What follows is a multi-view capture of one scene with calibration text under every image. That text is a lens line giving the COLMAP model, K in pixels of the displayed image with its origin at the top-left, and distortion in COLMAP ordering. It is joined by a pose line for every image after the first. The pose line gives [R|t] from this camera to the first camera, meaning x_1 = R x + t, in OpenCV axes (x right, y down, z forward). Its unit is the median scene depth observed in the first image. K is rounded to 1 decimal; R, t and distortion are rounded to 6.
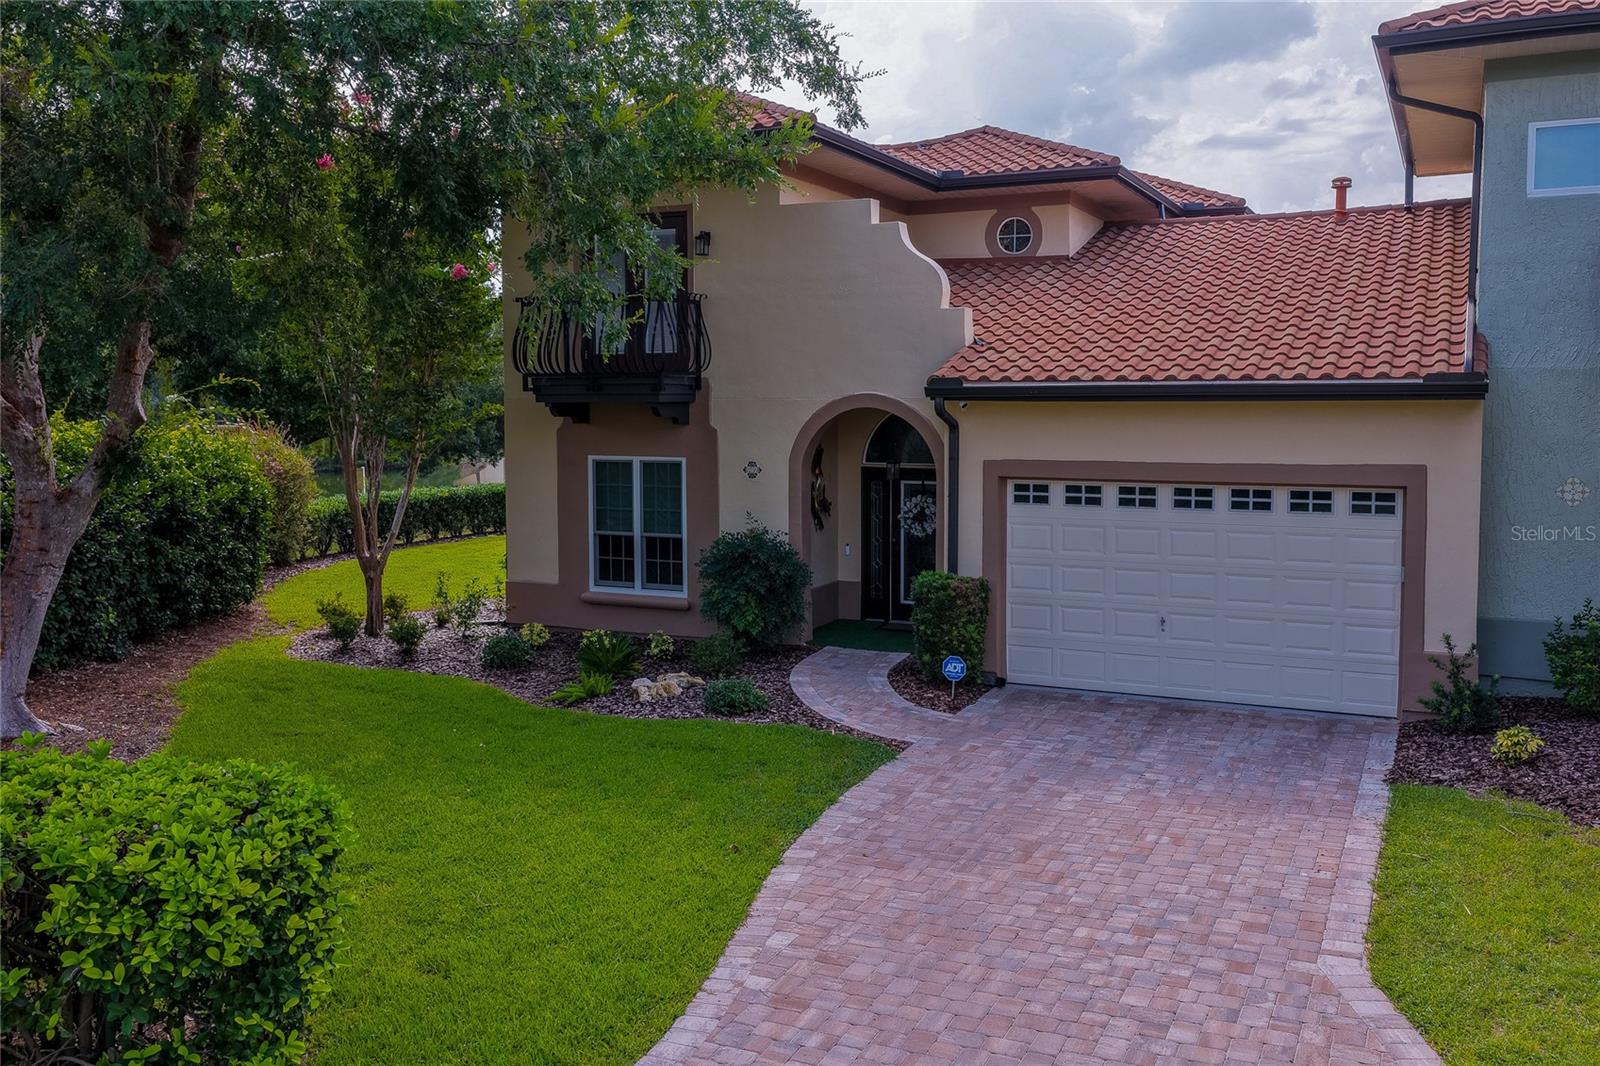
lens RADIAL K [[1309.5, 0, 835.6], [0, 1309.5, 502.8], [0, 0, 1]] dist [0.008716, 0.014799]
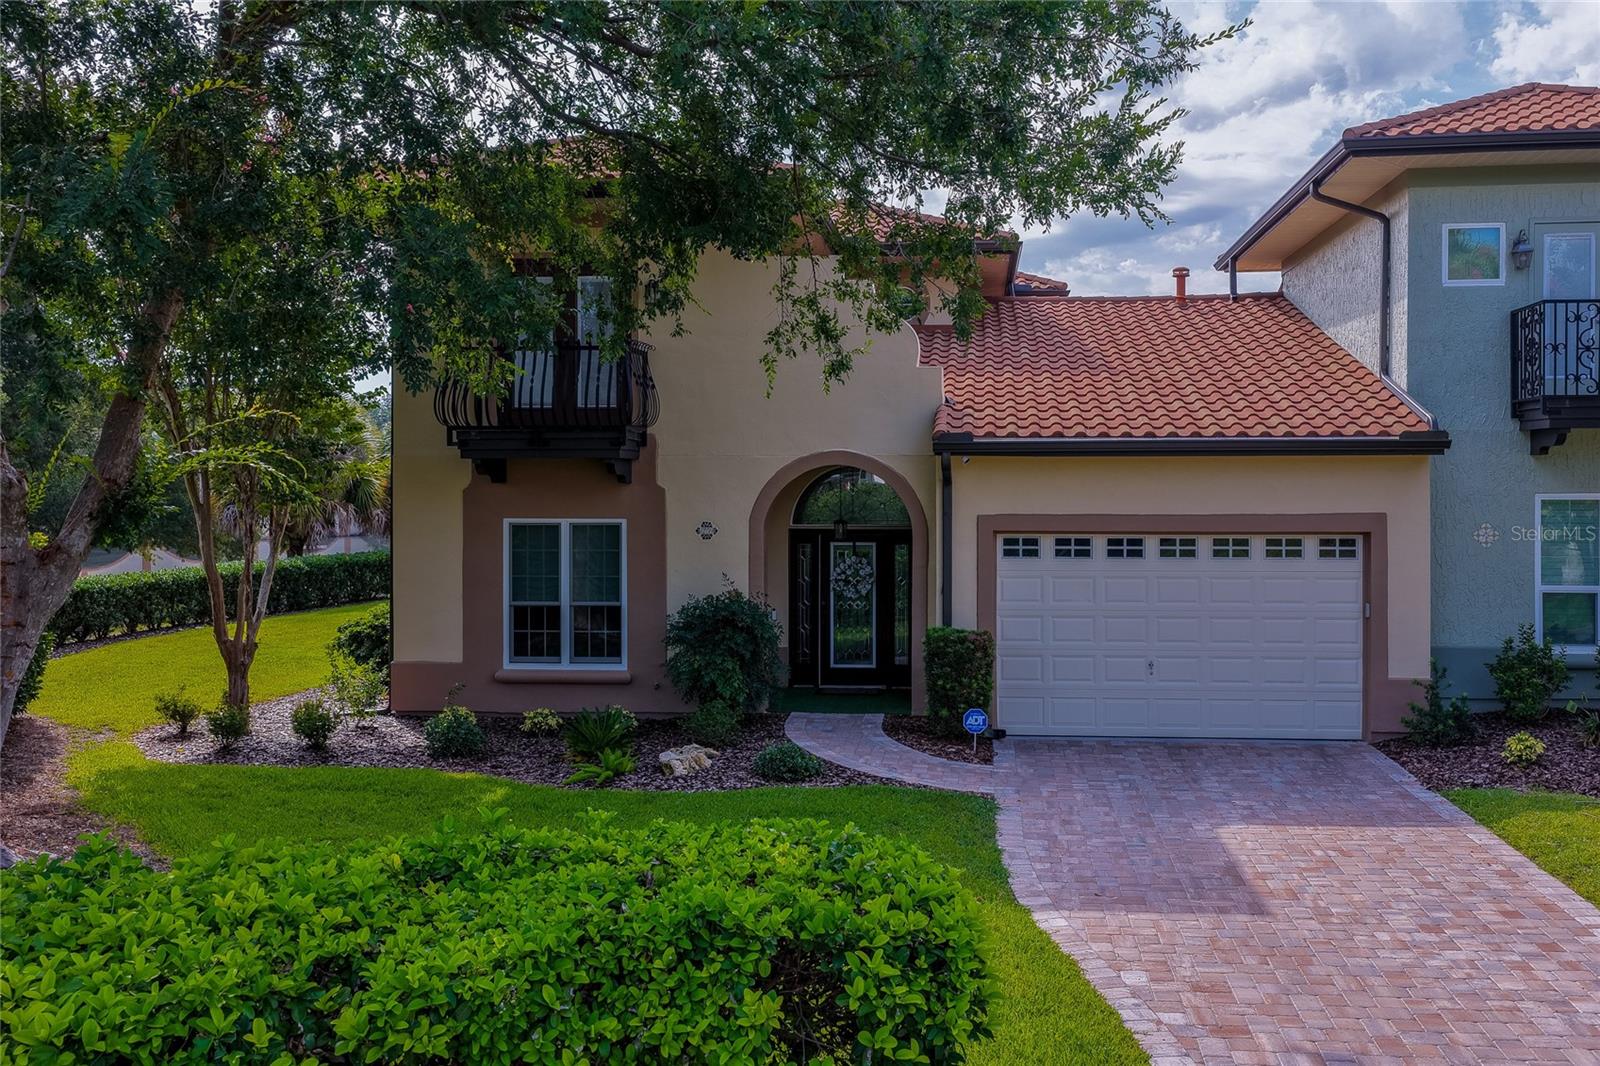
lens RADIAL K [[1319.5, 0, 857.0], [0, 1319.5, 508.2], [0, 0, 1]] dist [-0.004692, 0.058759]
pose [[0.940701, -0.003103, 0.339224, -0.328057], [0.025139, 0.997846, -0.060585, 0.022229], [-0.338305, 0.065520, 0.938753, 0.071332]]
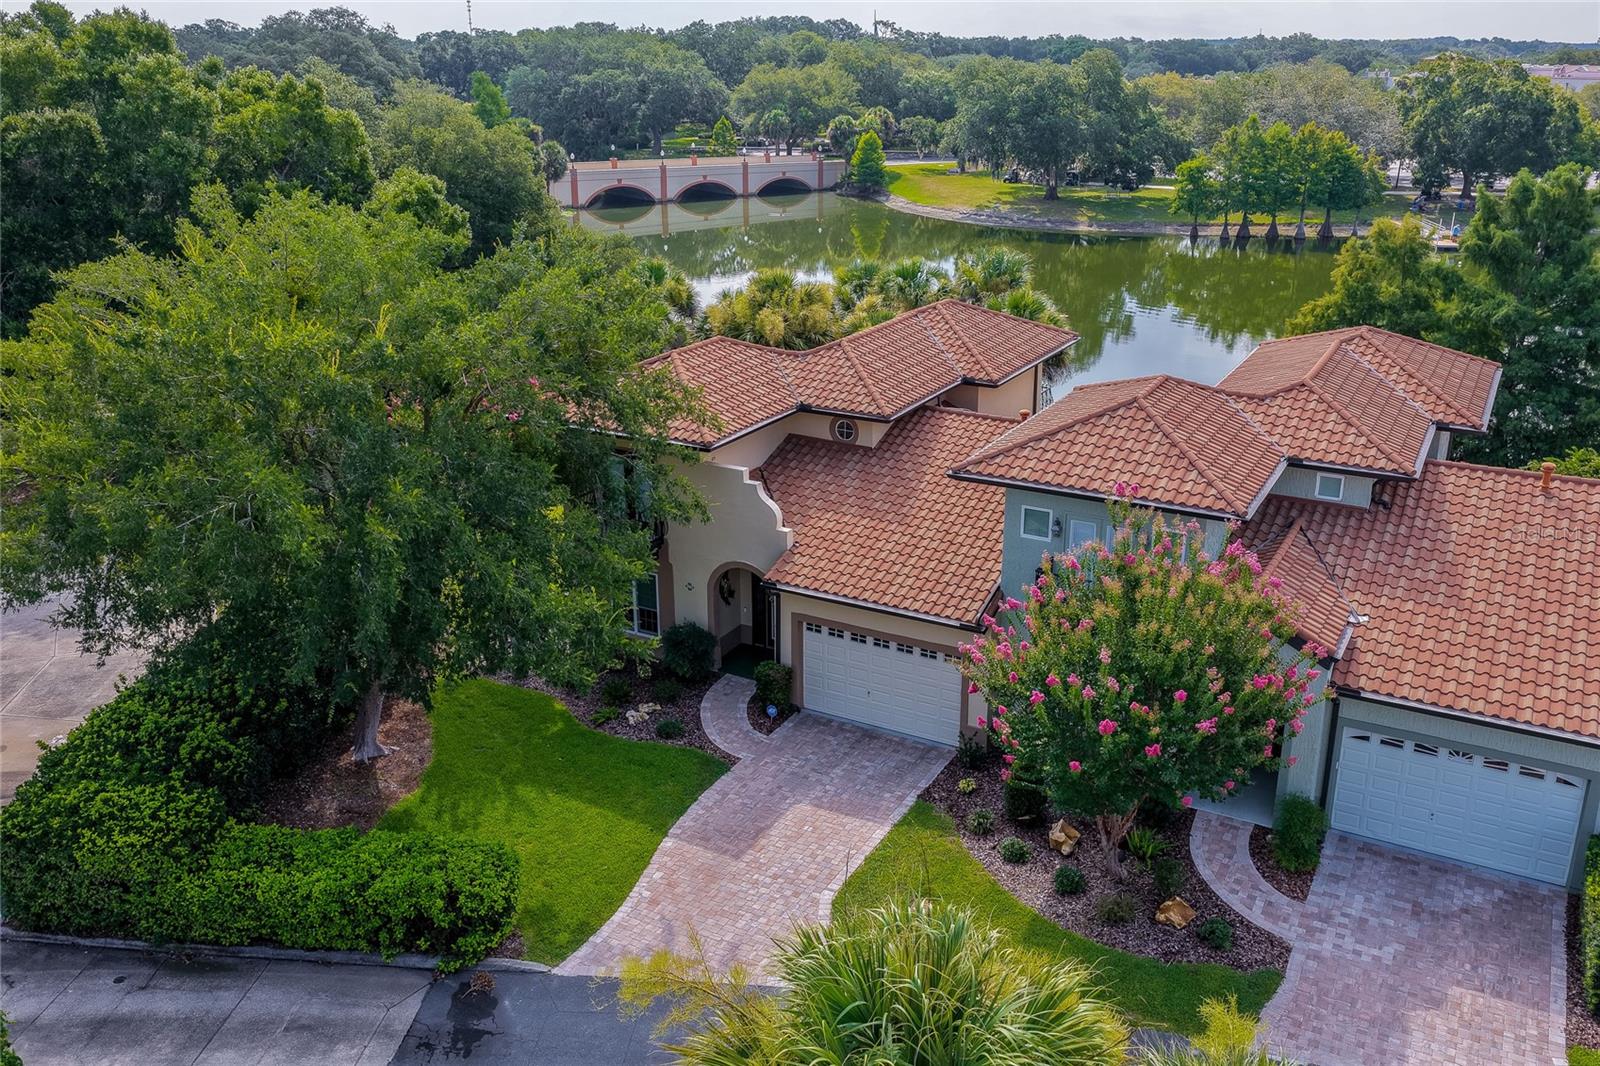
lens RADIAL K [[1319.5, 0, 857.0], [0, 1319.5, 508.2], [0, 0, 1]] dist [-0.004692, 0.058759]
pose [[0.998892, 0.025716, -0.039422, 0.302235], [-0.014723, 0.966235, 0.257241, -0.750272], [0.044706, -0.256376, 0.965543, -1.007300]]
